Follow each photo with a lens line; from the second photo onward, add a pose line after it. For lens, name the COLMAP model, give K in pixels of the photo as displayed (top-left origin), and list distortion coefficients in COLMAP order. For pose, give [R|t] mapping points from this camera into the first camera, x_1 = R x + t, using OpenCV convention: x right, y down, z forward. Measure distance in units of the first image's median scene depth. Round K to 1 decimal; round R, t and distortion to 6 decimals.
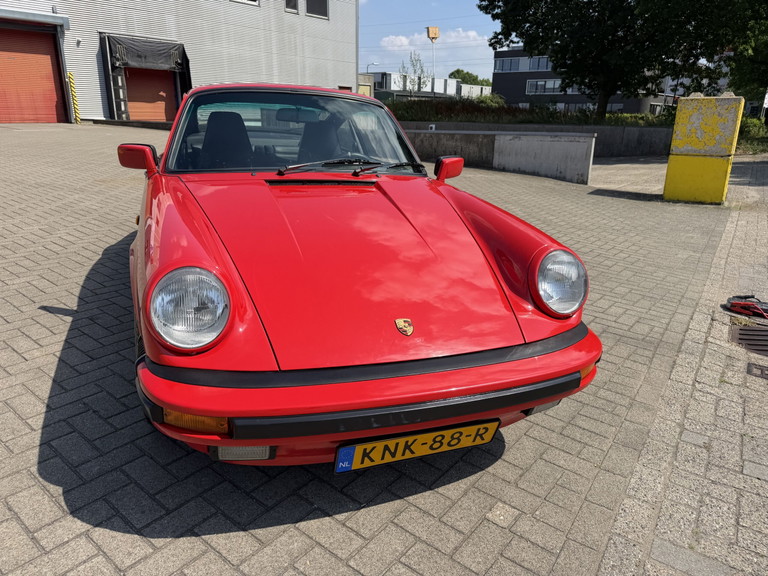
lens RADIAL K [[531.7, 0, 383.3], [0, 531.7, 286.8], [0, 0, 1]] dist [-0.003166, -0.000682]
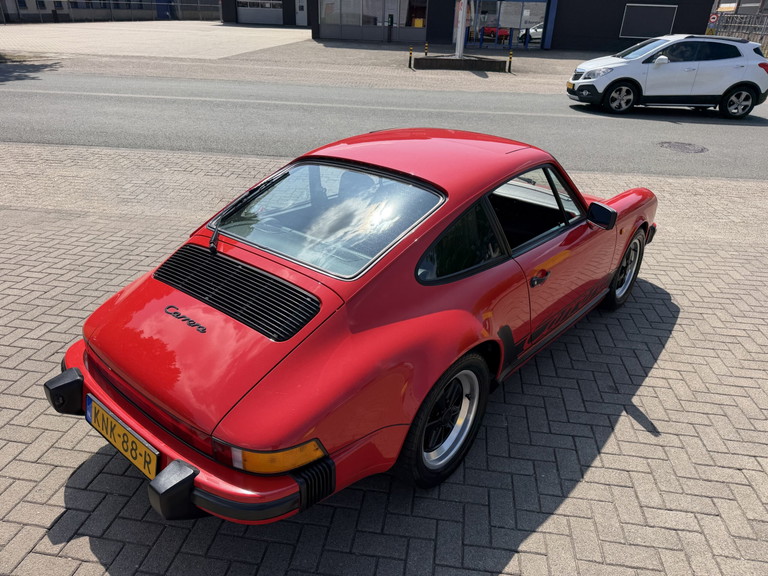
lens RADIAL K [[531.7, 0, 385.5], [0, 531.7, 288.0], [0, 0, 1]] dist [-0.003166, -0.000682]
pose [[-0.482490, -0.422940, 0.767023, -1.215511], [0.260424, 0.766826, 0.586649, -0.940667], [-0.836291, 0.482804, -0.259843, 1.810430]]
